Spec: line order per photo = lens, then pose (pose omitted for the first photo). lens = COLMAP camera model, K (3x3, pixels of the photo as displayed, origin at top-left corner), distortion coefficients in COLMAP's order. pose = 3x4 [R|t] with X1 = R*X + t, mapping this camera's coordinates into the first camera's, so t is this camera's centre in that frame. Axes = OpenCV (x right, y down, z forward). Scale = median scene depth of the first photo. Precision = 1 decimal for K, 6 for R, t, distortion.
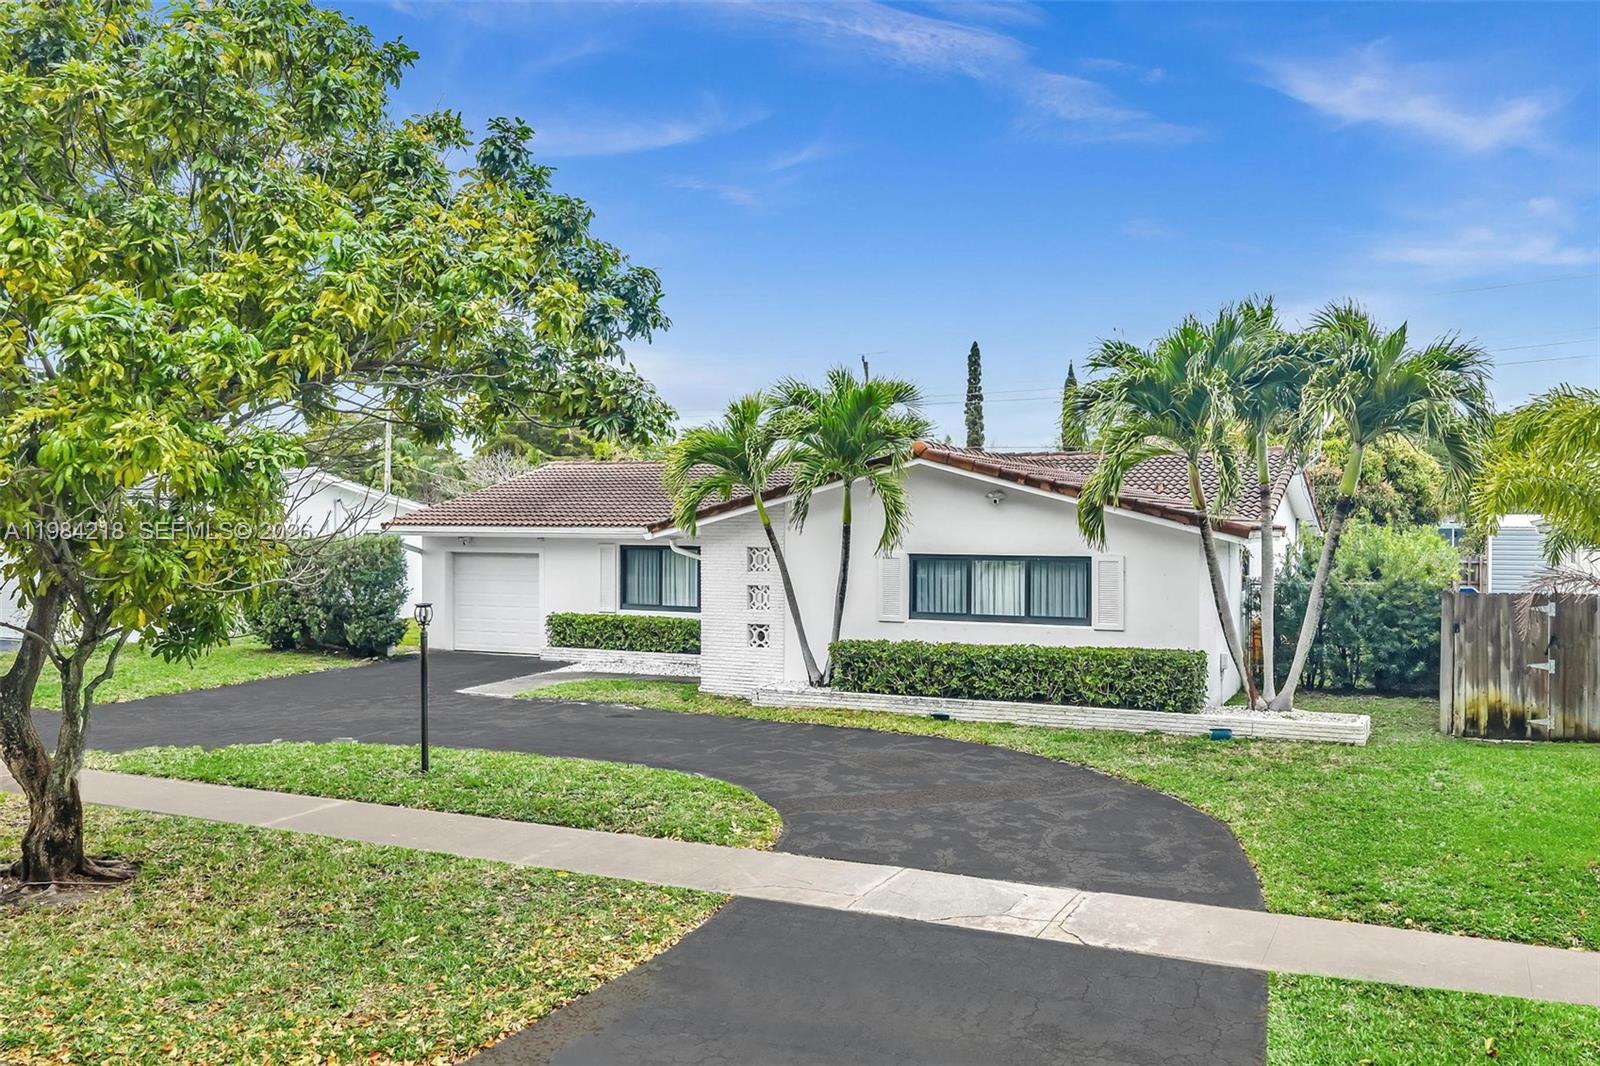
lens RADIAL K [[1309.4, 0, 807.3], [0, 1309.4, 528.9], [0, 0, 1]] dist [-0.007540, -0.003976]
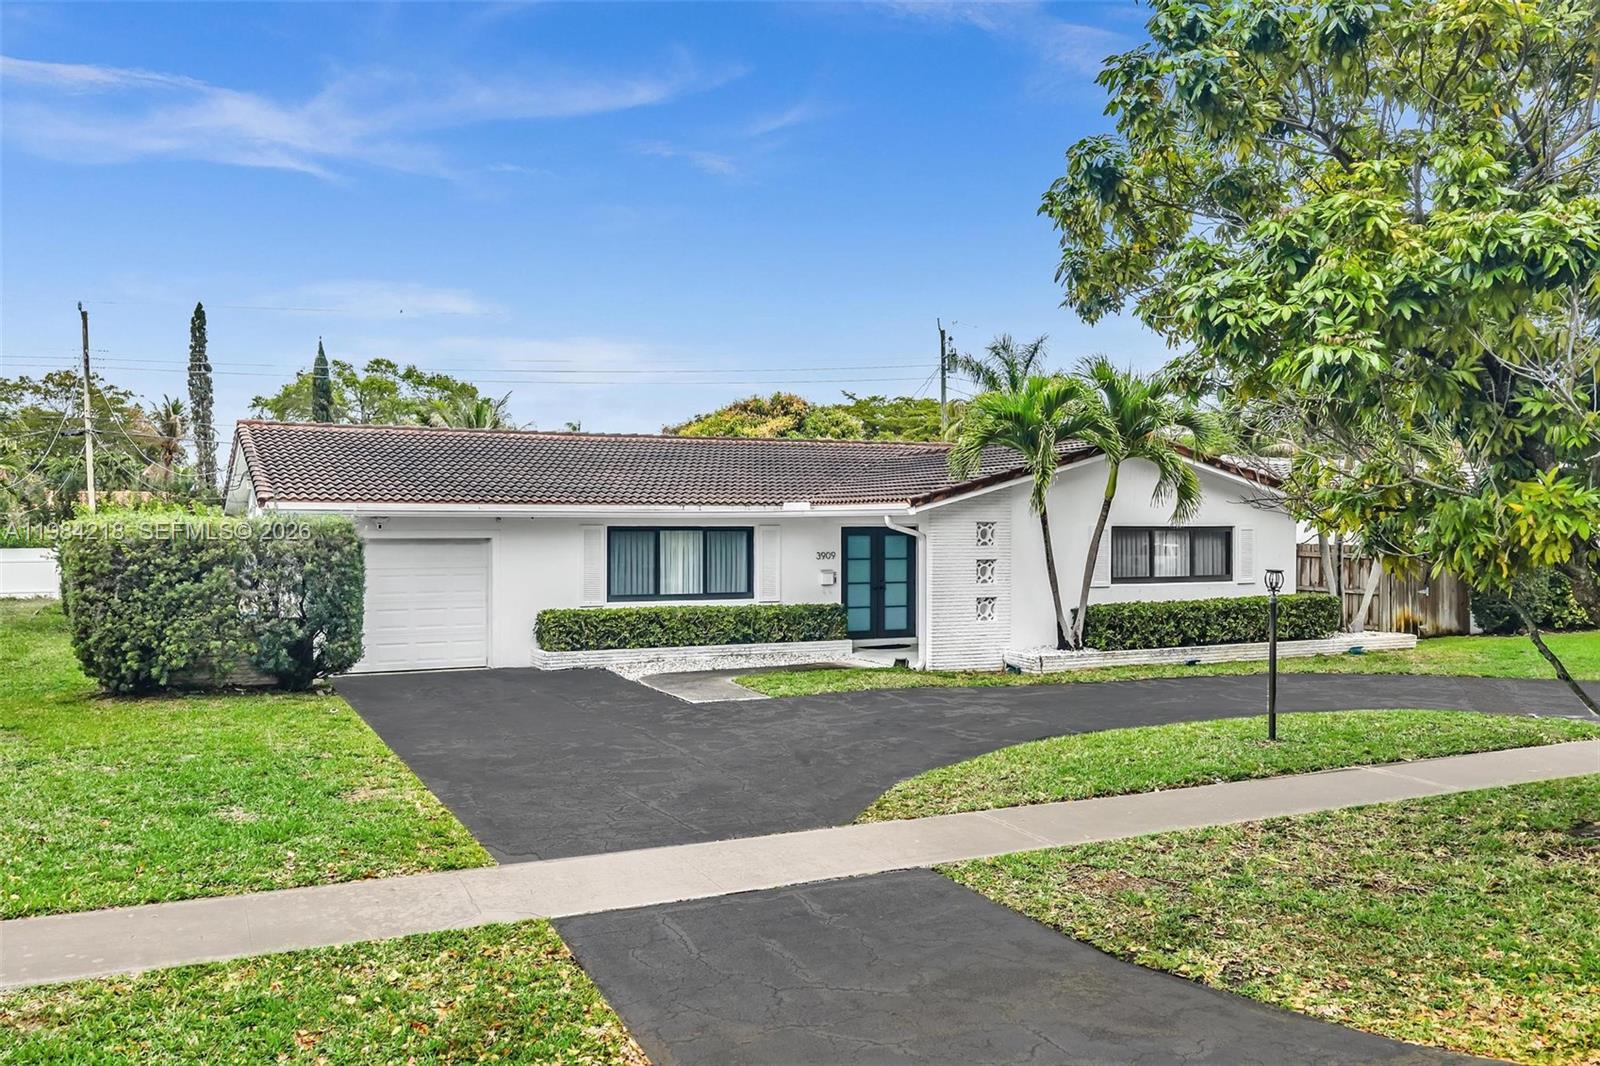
lens RADIAL K [[1309.4, 0, 806.8], [0, 1309.4, 534.1], [0, 0, 1]] dist [-0.007540, -0.003976]
pose [[0.627647, -0.009603, 0.778439, -0.954190], [0.005653, 0.999954, 0.007778, 0.015404], [-0.778478, -0.000482, 0.627672, 0.487529]]
